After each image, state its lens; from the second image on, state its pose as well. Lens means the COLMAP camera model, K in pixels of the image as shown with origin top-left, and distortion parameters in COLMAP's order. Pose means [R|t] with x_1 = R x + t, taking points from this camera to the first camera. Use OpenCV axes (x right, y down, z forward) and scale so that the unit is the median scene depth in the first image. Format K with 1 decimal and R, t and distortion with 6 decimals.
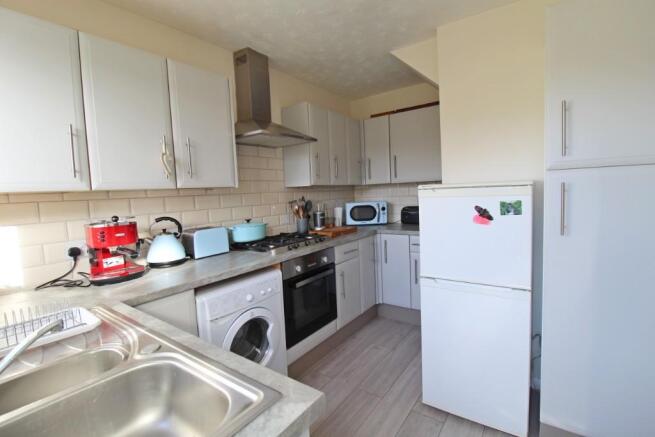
lens RADIAL K [[307.5, 0, 327.5], [0, 307.5, 218.5], [0, 0, 1]] dist [-0.001409, -0.000433]
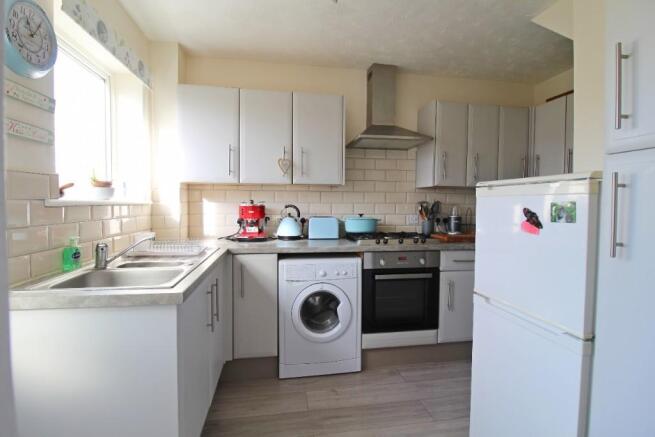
lens RADIAL K [[314.3, 0, 327.5], [0, 314.3, 218.5], [0, 0, 1]] dist [-0.002276, -0.000634]
pose [[0.712039, 0.083209, -0.697192, 0.539854], [-0.101644, 0.994709, 0.014909, 0.017233], [0.694744, 0.060250, 0.716729, 0.093474]]
